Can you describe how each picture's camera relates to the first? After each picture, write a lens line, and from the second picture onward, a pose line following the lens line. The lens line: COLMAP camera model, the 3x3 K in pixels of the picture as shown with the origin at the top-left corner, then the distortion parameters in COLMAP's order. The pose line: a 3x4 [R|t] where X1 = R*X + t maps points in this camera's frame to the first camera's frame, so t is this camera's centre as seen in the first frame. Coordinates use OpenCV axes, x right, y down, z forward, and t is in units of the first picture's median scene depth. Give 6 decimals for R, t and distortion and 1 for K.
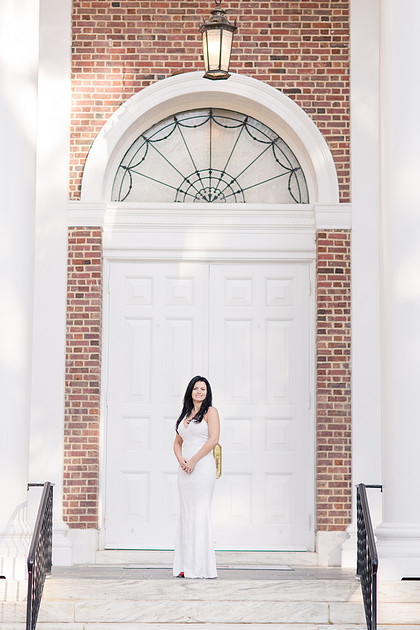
lens RADIAL K [[1483.0, 0, 210.0], [0, 1483.0, 313.2], [0, 0, 1]] dist [0.025419, -0.019740]
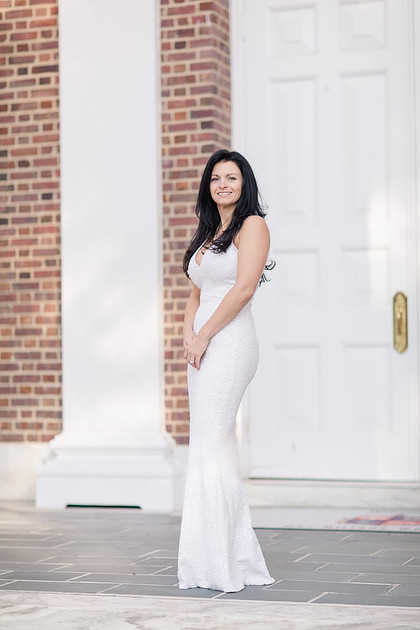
lens RADIAL K [[1483.0, 0, 210.0], [0, 1483.0, 313.2], [0, 0, 1]] dist [0.025419, -0.019740]
pose [[0.945537, -0.033017, -0.323837, 0.107391], [0.065944, 0.993644, 0.091233, 0.040202], [0.318766, -0.107619, 0.941704, 0.451041]]
